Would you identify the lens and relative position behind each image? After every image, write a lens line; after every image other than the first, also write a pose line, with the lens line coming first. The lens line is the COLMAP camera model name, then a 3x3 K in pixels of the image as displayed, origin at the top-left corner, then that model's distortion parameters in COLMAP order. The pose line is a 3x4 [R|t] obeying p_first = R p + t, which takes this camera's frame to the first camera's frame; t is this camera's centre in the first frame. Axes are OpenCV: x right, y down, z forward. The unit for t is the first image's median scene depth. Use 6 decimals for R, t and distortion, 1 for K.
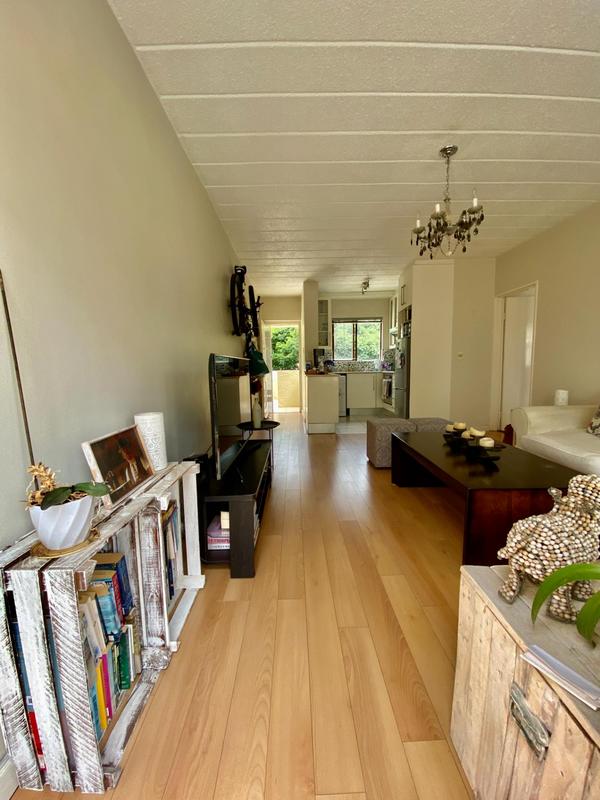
lens RADIAL K [[327.2, 0, 300.0], [0, 327.2, 400.0], [0, 0, 1]] dist [0.059450, -0.032956]
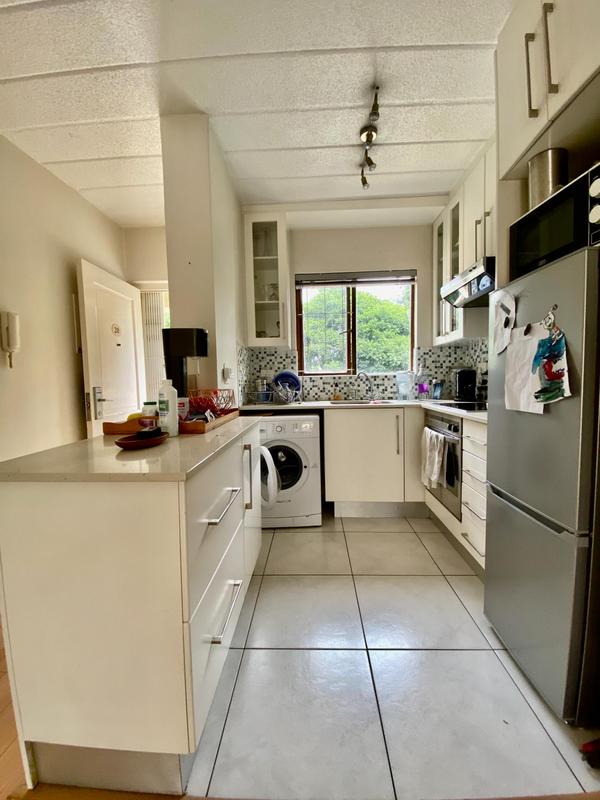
lens RADIAL K [[327.2, 0, 300.0], [0, 327.2, 400.0], [0, 0, 1]] dist [0.059450, -0.032956]
pose [[0.998744, -0.000168, -0.050107, 0.125511], [-0.001609, 0.999372, -0.035405, -0.072729], [0.050082, 0.035442, 0.998116, 0.585361]]
